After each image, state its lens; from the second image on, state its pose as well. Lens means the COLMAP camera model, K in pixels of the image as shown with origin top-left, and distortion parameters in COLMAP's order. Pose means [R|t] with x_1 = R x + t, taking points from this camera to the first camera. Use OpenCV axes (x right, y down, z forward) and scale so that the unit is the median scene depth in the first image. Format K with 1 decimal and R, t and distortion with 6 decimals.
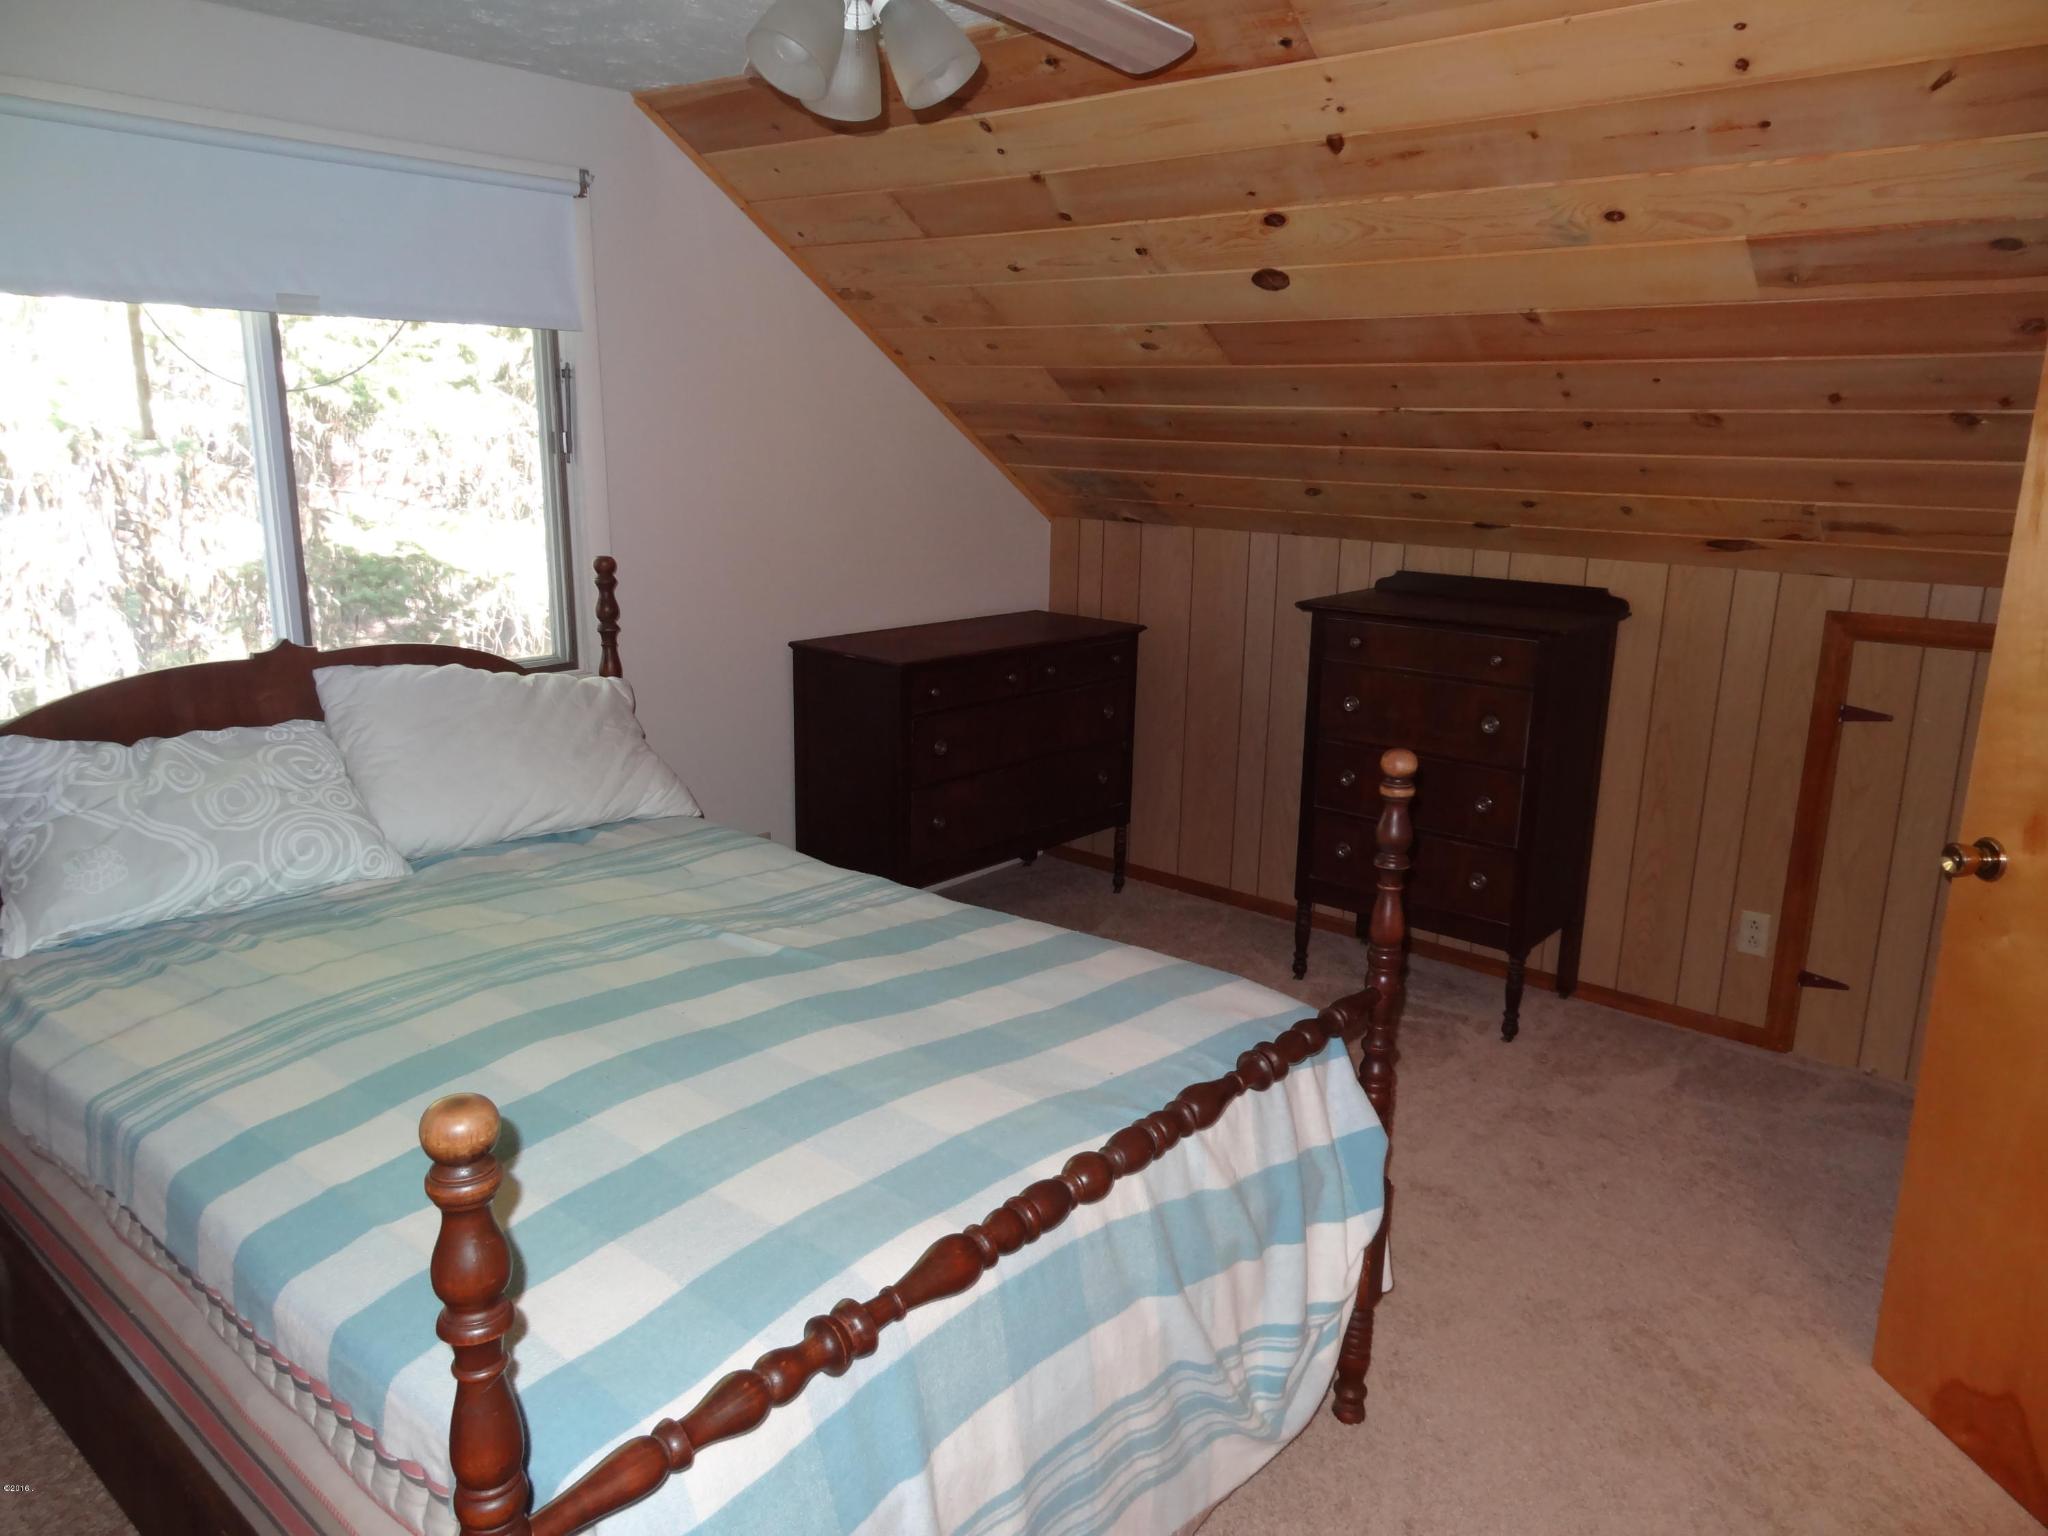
lens RADIAL K [[1438.4, 0, 1021.1], [0, 1438.4, 763.7], [0, 0, 1]] dist [0.010525, 0.003008]
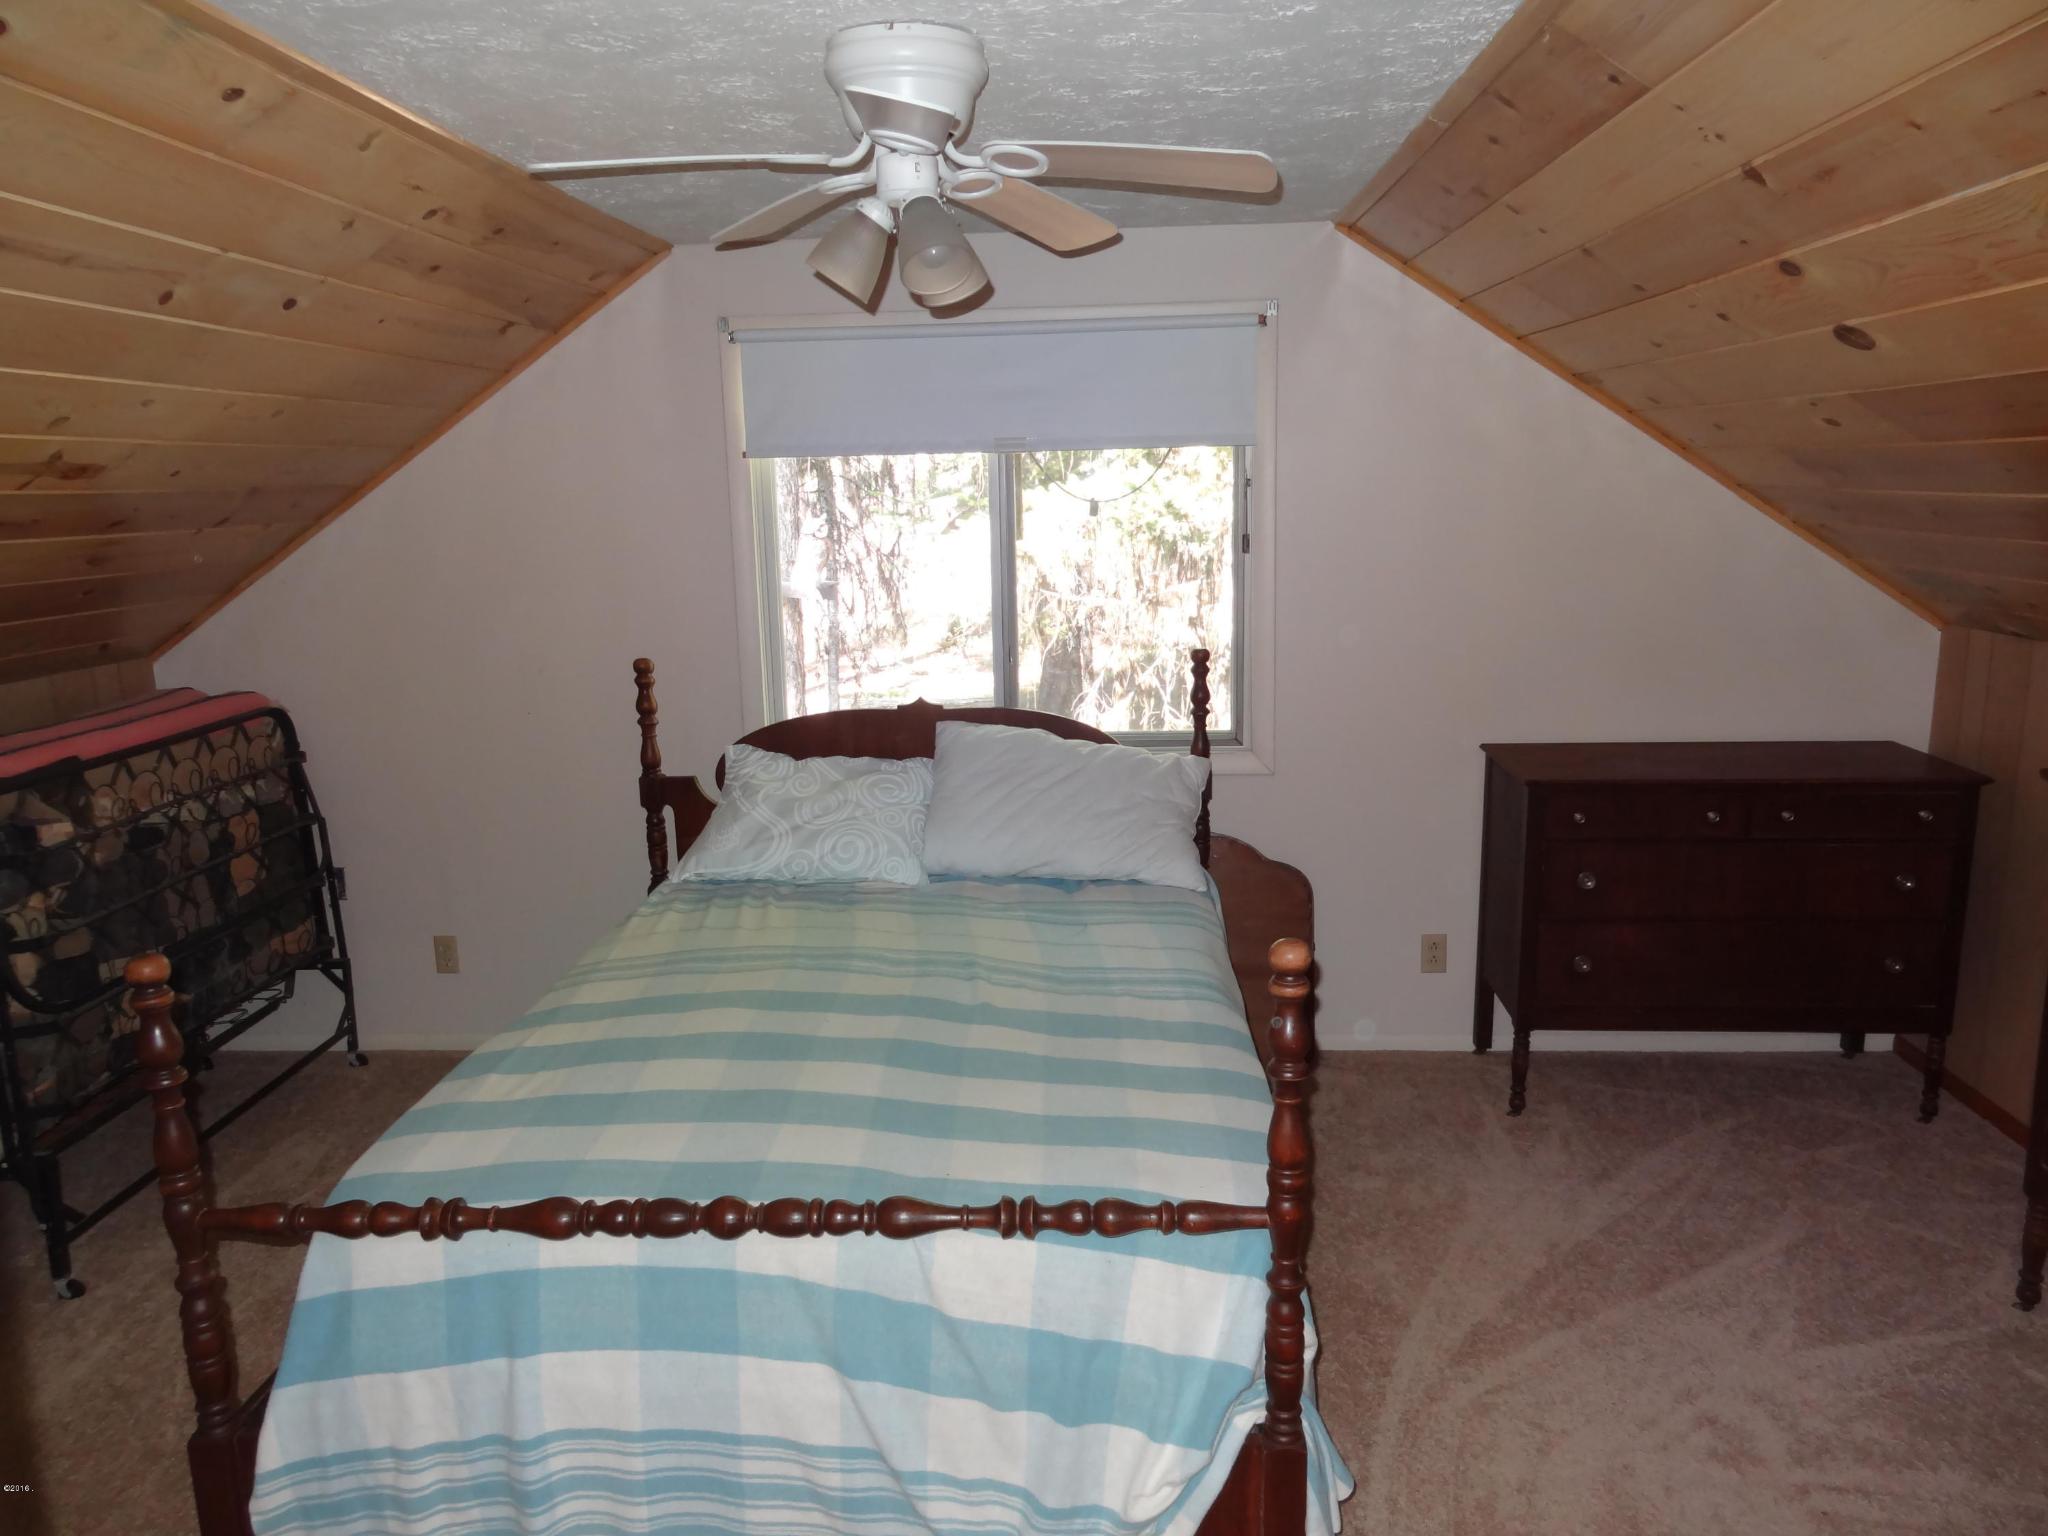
lens RADIAL K [[1438.4, 0, 1018.5], [0, 1438.4, 774.3], [0, 0, 1]] dist [0.010525, 0.003008]
pose [[0.611098, 0.131205, -0.780605, 0.650017], [-0.155192, 0.986887, 0.044385, -0.095687], [0.776192, 0.094020, 0.623447, 0.262212]]
